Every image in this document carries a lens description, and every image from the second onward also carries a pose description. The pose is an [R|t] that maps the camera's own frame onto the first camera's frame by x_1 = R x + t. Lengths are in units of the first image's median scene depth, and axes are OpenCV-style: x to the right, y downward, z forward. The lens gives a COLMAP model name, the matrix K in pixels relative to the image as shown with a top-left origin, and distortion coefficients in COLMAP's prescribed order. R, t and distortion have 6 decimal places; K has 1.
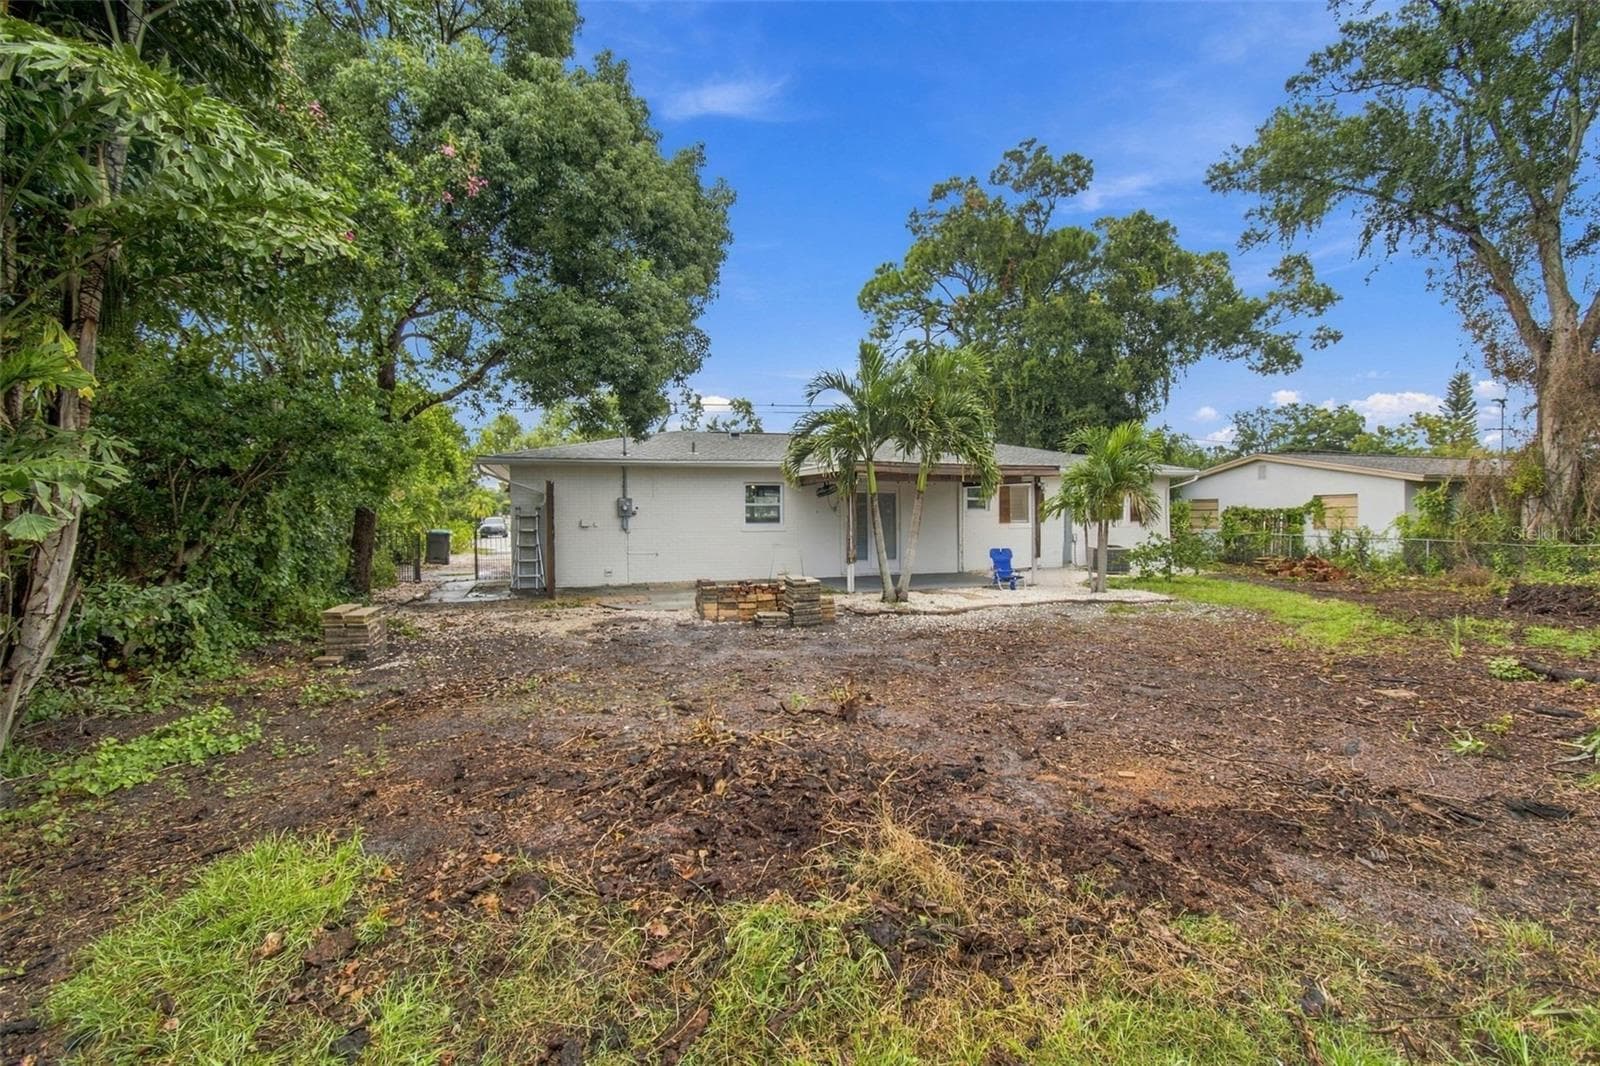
lens RADIAL K [[737.4, 0, 826.4], [0, 737.4, 533.5], [0, 0, 1]] dist [-0.002348, -0.000042]
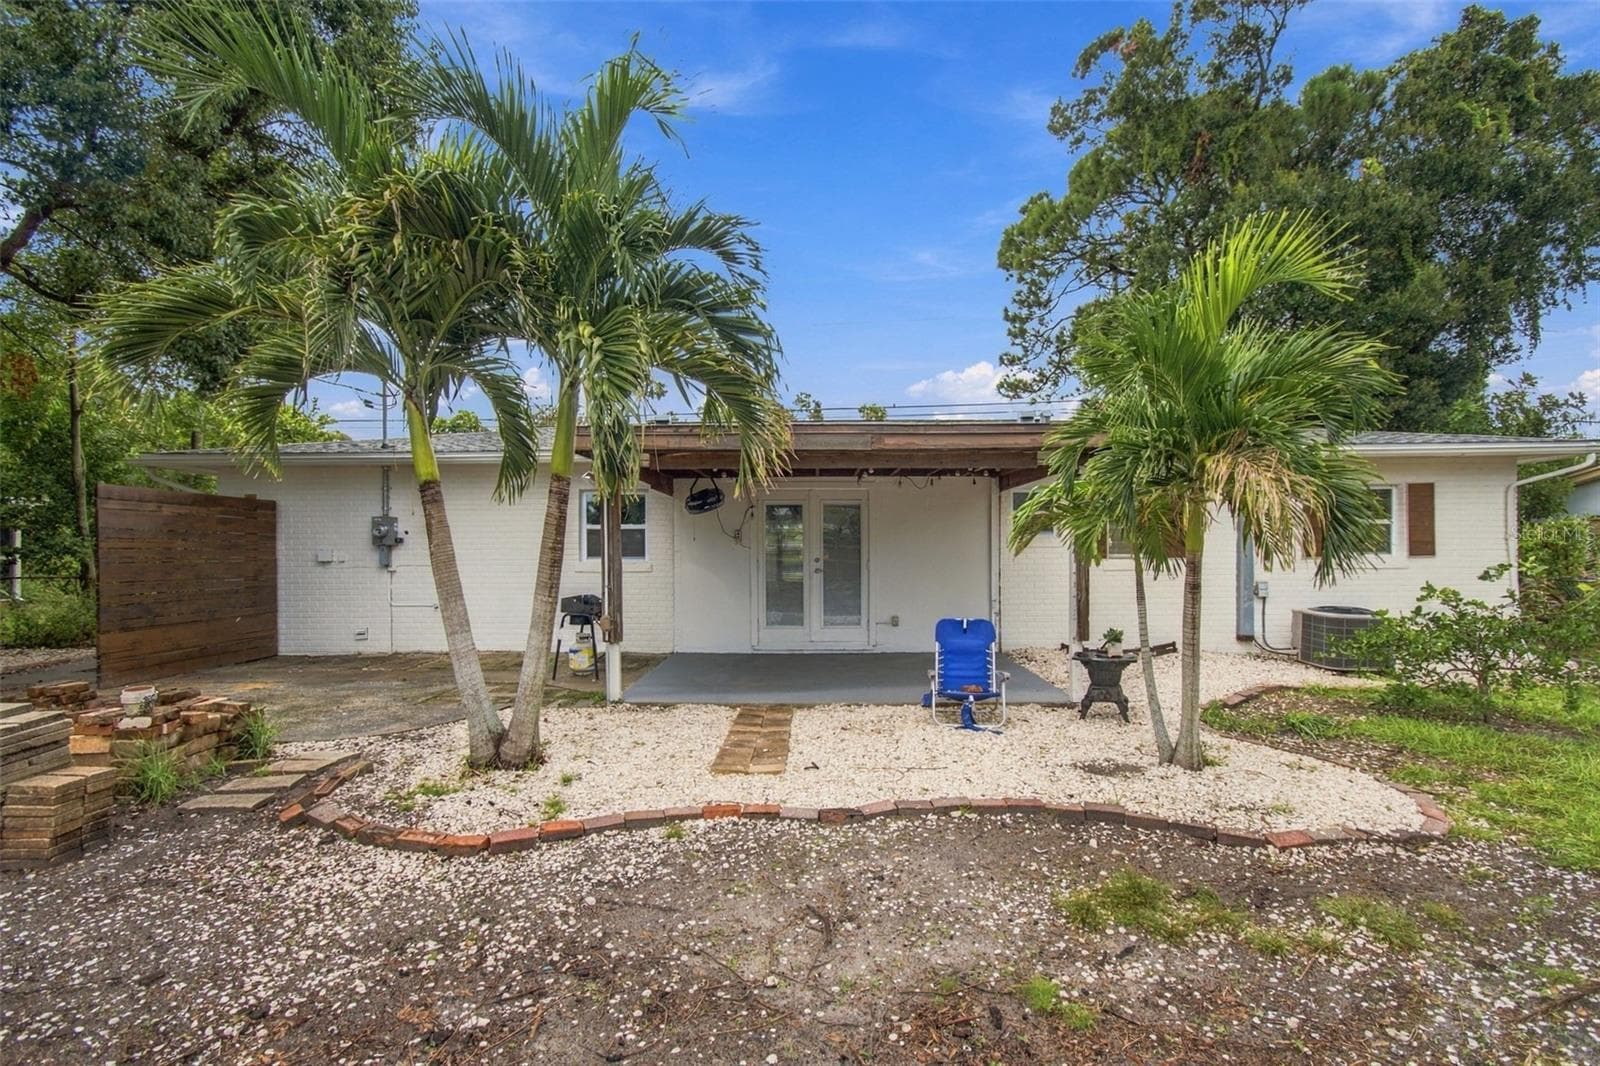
lens RADIAL K [[726.5, 0, 796.8], [0, 726.5, 558.7], [0, 0, 1]] dist [0.000381, 0.000213]
pose [[0.927823, 0.006239, -0.372969, 0.154836], [-0.007957, 0.999964, -0.003068, -0.006913], [0.372936, 0.005814, 0.927839, 0.290016]]
